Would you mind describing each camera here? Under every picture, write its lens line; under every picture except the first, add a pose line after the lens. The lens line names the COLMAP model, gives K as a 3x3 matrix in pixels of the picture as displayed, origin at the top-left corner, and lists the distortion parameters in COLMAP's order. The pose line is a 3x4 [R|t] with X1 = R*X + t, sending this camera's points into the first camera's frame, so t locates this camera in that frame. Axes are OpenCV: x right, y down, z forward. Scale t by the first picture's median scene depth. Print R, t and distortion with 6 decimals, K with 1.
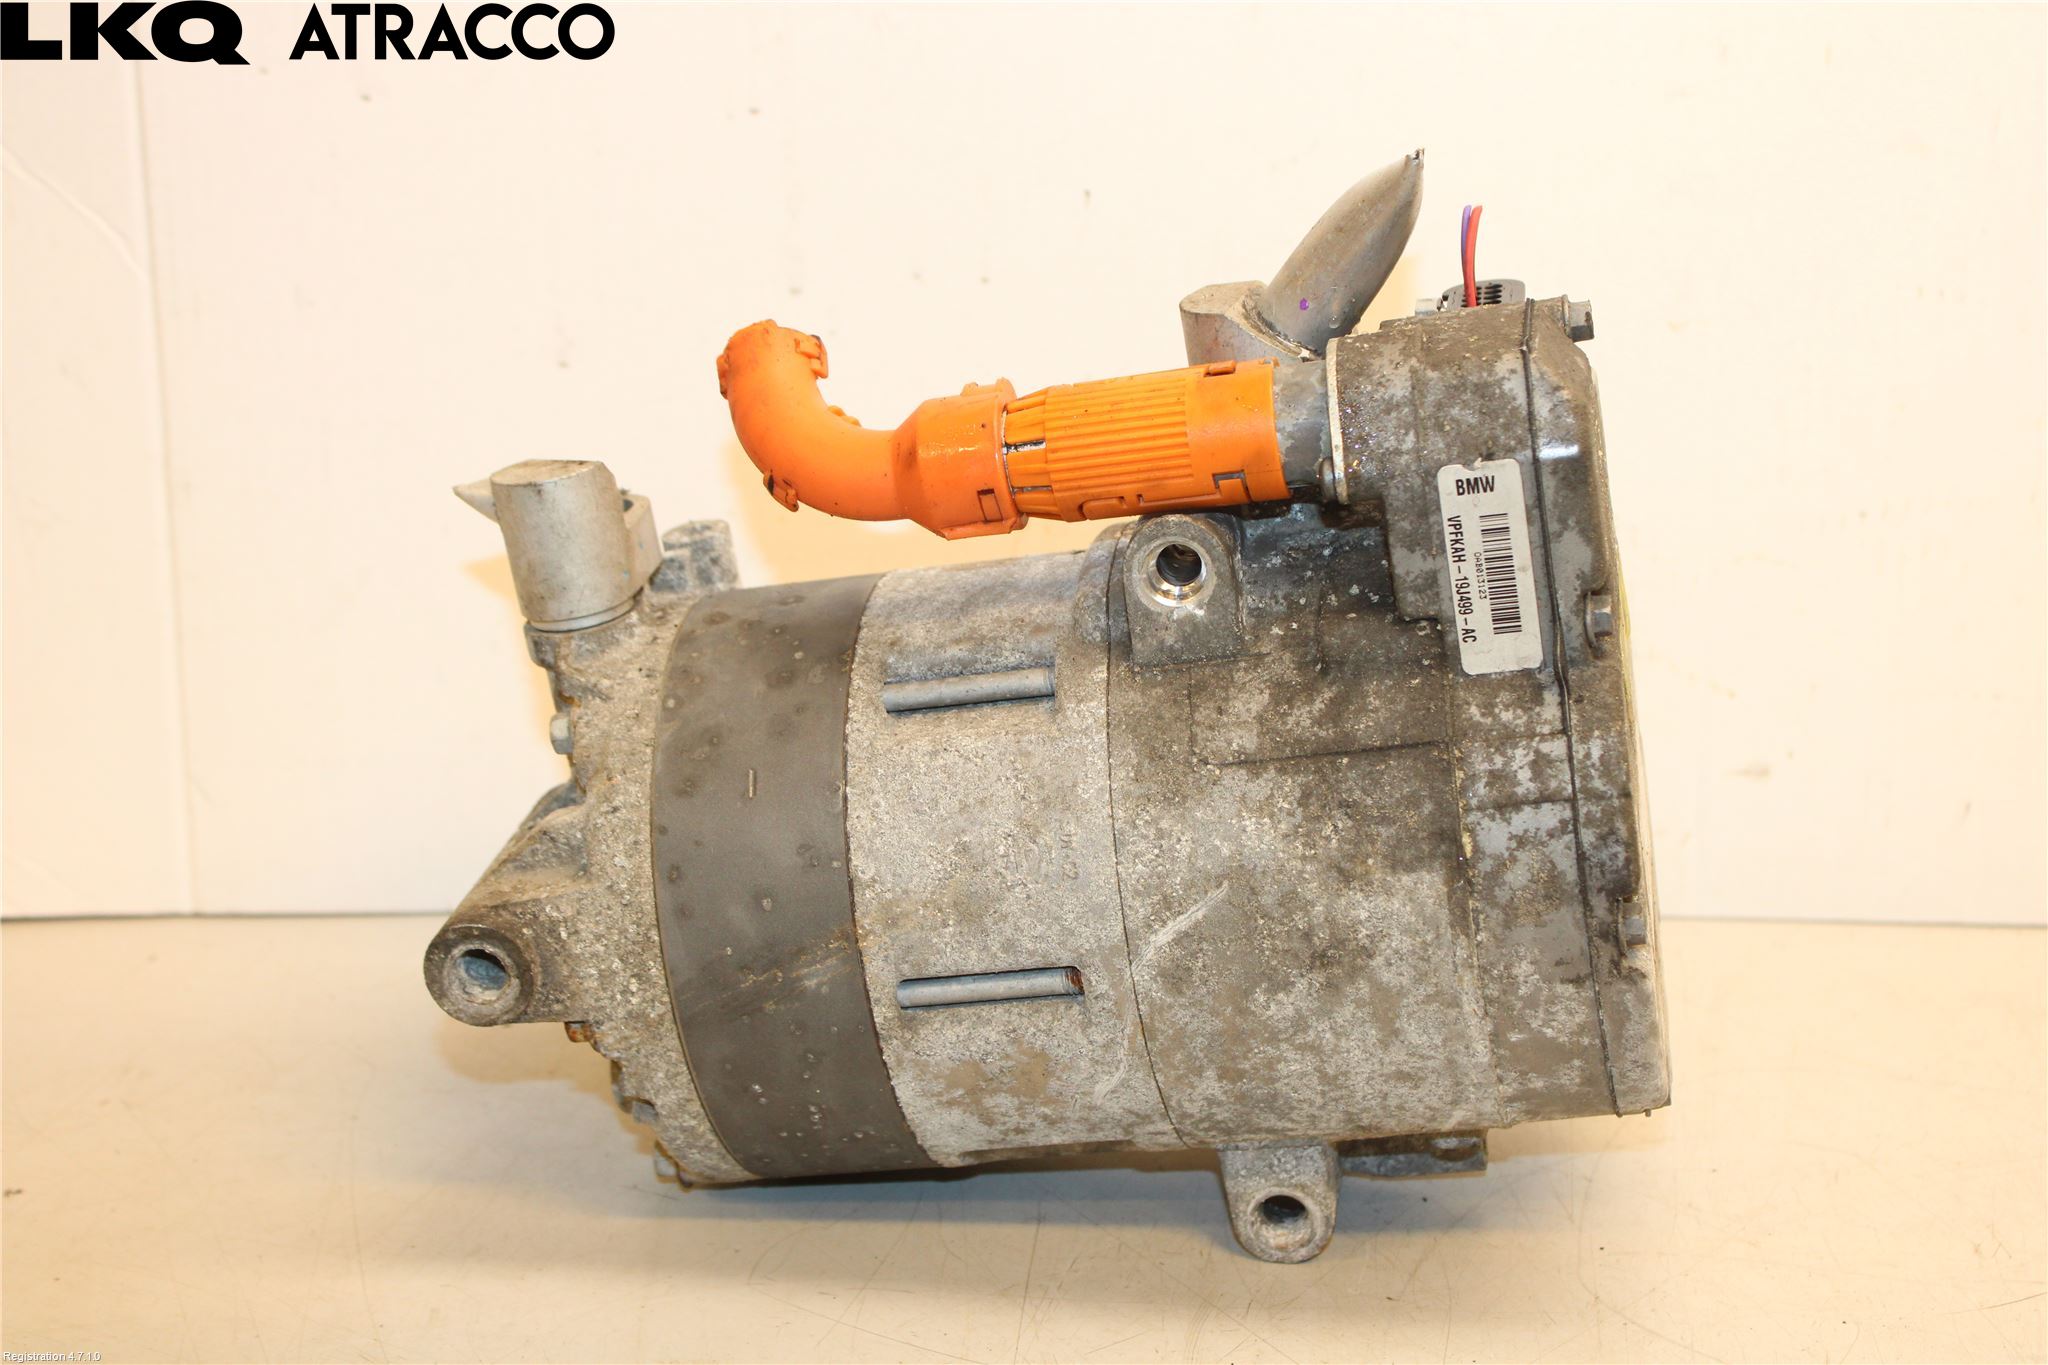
lens RADIAL K [[3324.6, 0, 1021.2], [0, 3324.6, 681.5], [0, 0, 1]] dist [-0.084044, 0.000000]
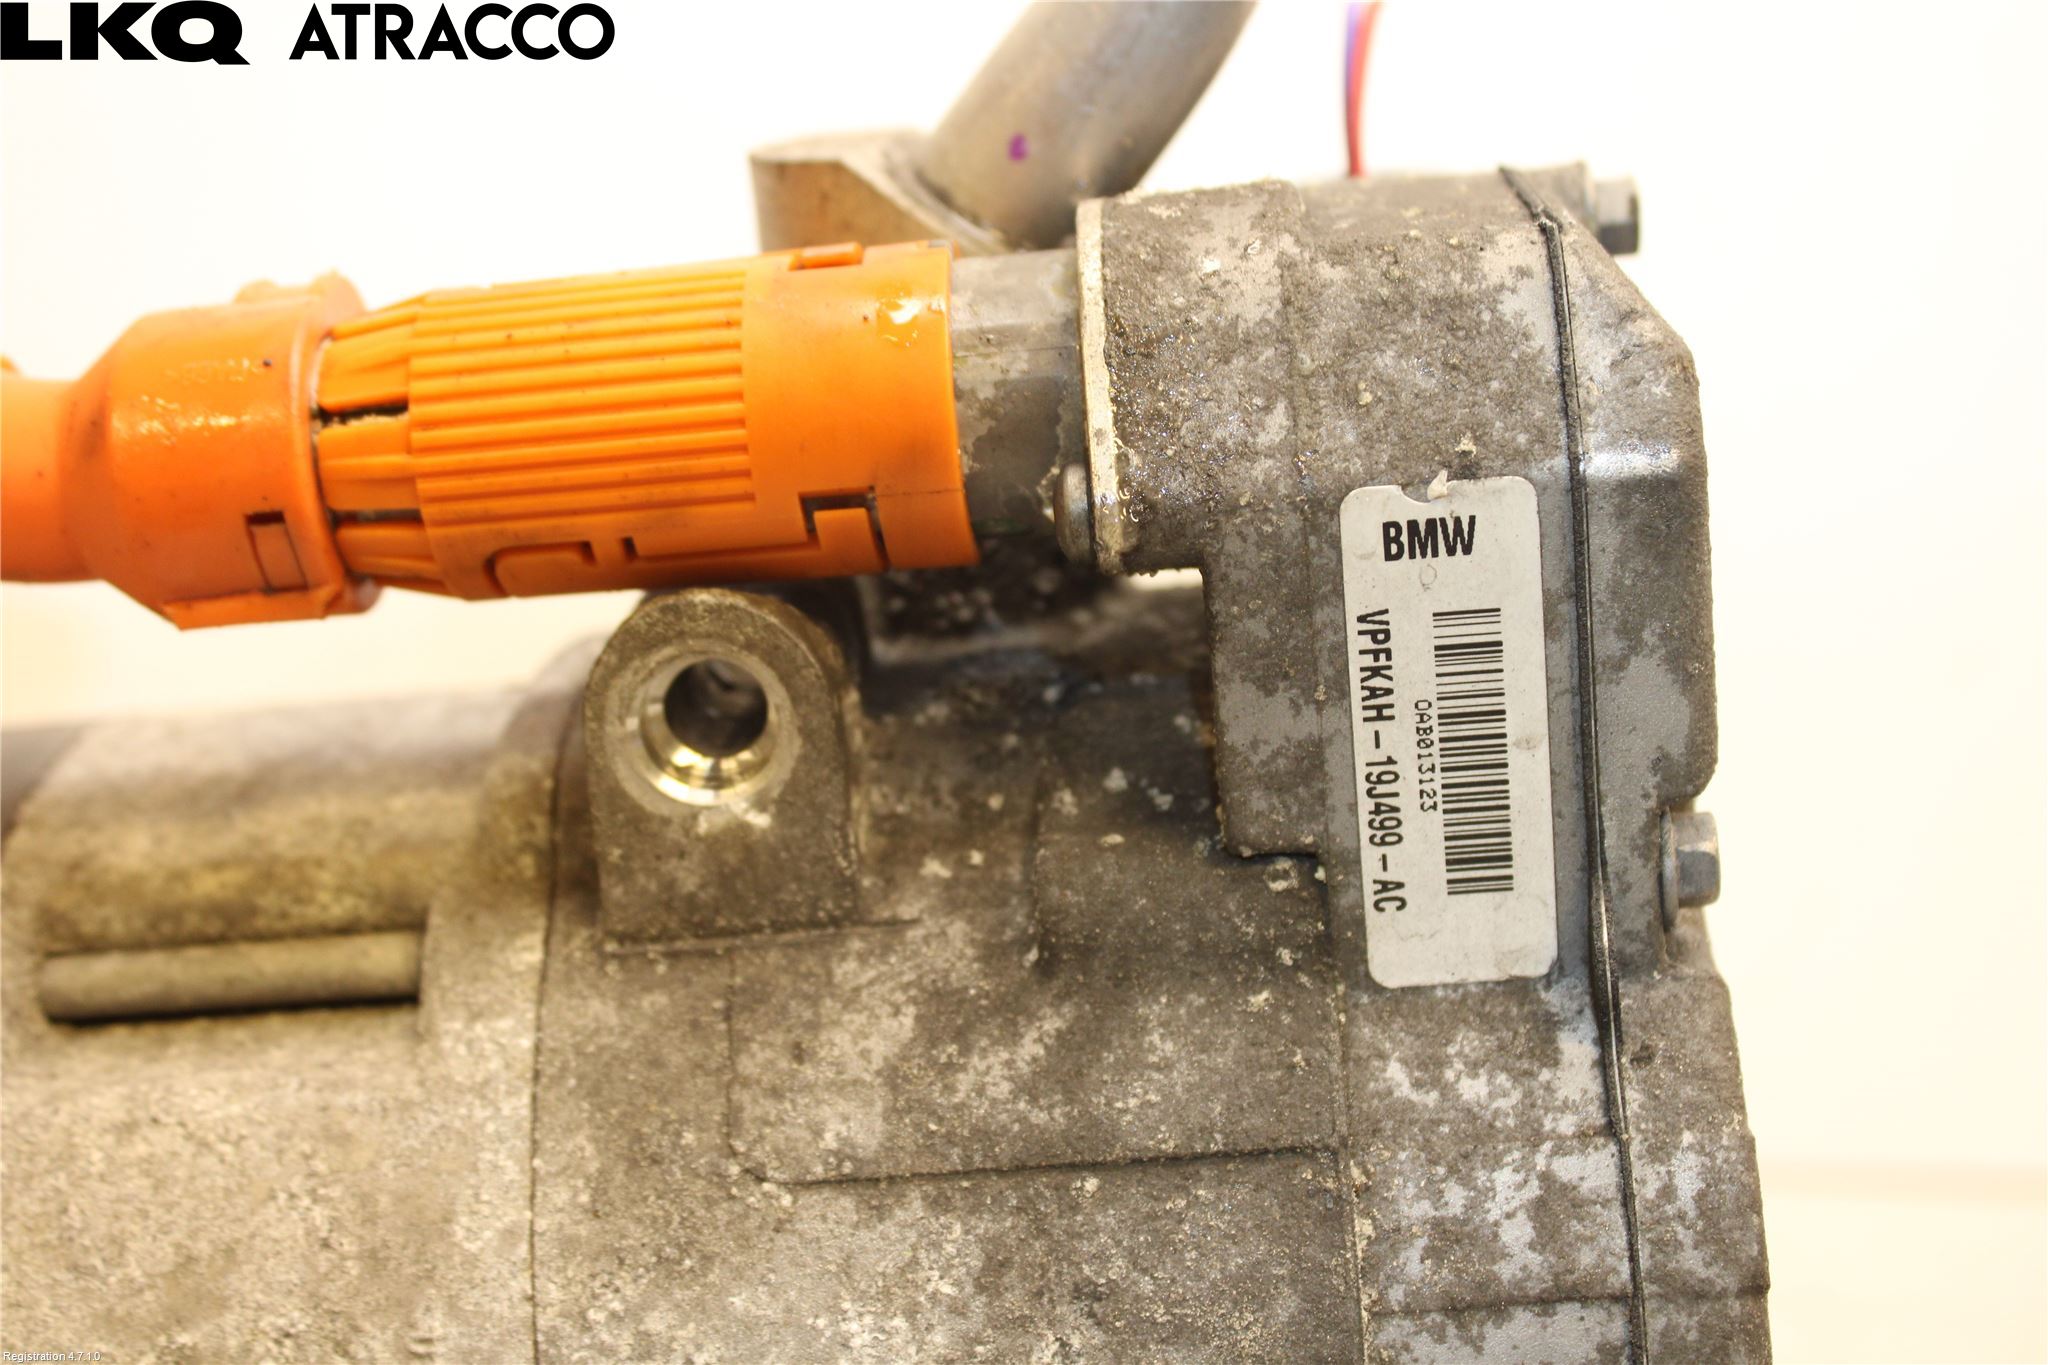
lens RADIAL K [[3129.5, 0, 1021.8], [0, 3129.5, 678.9], [0, 0, 1]] dist [-0.008023, 0.000000]
pose [[0.992280, 0.039424, 0.117586, 0.039603], [-0.031832, 0.997328, -0.065757, -0.013653], [-0.119864, 0.061506, 0.990883, 0.602496]]
